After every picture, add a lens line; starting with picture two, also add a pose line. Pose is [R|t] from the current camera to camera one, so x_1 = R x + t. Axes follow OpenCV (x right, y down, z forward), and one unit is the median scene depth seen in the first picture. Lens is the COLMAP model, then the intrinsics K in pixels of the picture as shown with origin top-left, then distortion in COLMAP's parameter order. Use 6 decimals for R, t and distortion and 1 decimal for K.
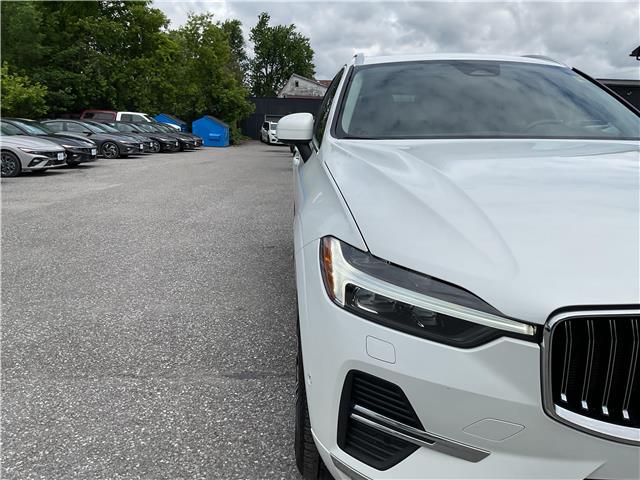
lens RADIAL K [[531.0, 0, 319.1], [0, 531.0, 237.0], [0, 0, 1]] dist [0.084765, -0.155890]
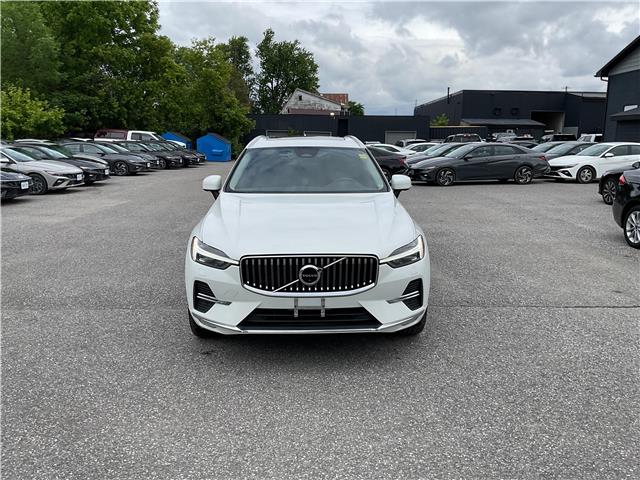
lens RADIAL K [[531.0, 0, 319.1], [0, 531.0, 237.0], [0, 0, 1]] dist [0.084765, -0.155890]
pose [[0.999802, -0.004741, -0.019346, 0.035653], [0.004428, 0.999860, -0.016163, 0.002493], [0.019420, 0.016074, 0.999682, -0.086762]]
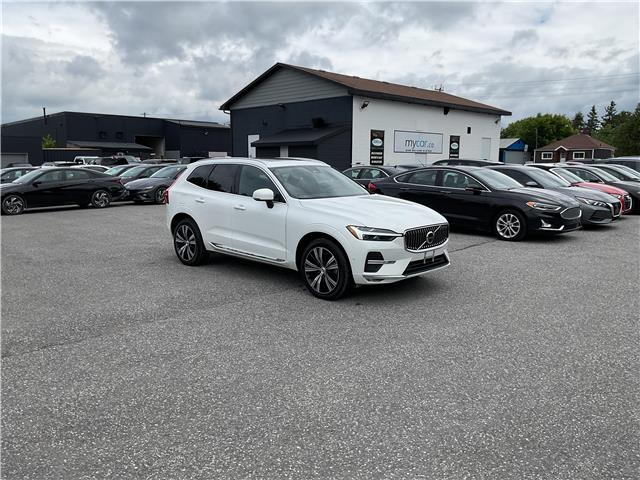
lens RADIAL K [[531.0, 0, 319.1], [0, 531.0, 237.0], [0, 0, 1]] dist [0.084765, -0.155890]
pose [[0.731017, -0.109578, 0.673503, -0.143679], [0.145871, 0.989300, 0.002630, 0.002050], [-0.666585, 0.096322, 0.739180, -0.091302]]
